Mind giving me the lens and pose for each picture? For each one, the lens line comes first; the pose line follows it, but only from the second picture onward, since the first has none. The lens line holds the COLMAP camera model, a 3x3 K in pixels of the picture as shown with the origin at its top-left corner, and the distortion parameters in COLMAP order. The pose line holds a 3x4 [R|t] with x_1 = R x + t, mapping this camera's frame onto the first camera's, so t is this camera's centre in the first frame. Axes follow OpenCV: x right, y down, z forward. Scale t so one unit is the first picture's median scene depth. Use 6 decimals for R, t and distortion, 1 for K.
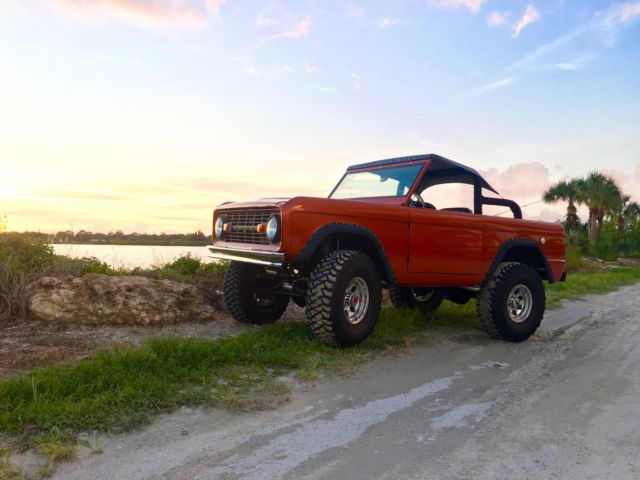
lens RADIAL K [[537.1, 0, 320.0], [0, 537.1, 240.0], [0, 0, 1]] dist [0.083762, -0.110499]
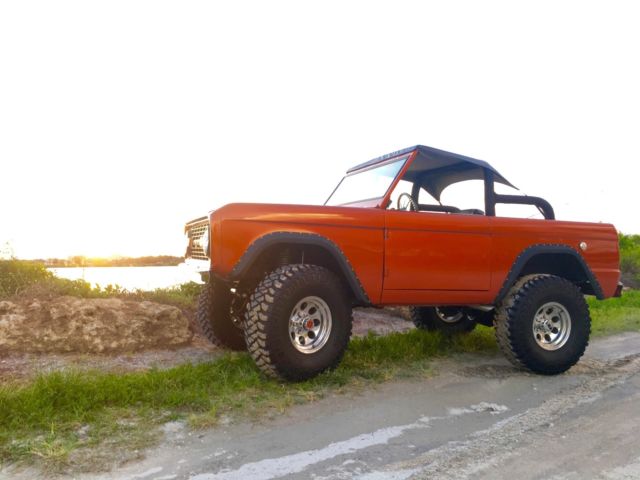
lens RADIAL K [[537.1, 0, 320.0], [0, 537.1, 240.0], [0, 0, 1]] dist [0.083762, -0.110499]
pose [[0.978305, -0.036293, -0.203964, 0.235727], [0.029817, 0.998952, -0.034735, 0.010485], [0.205011, 0.027900, 0.978362, 0.174743]]
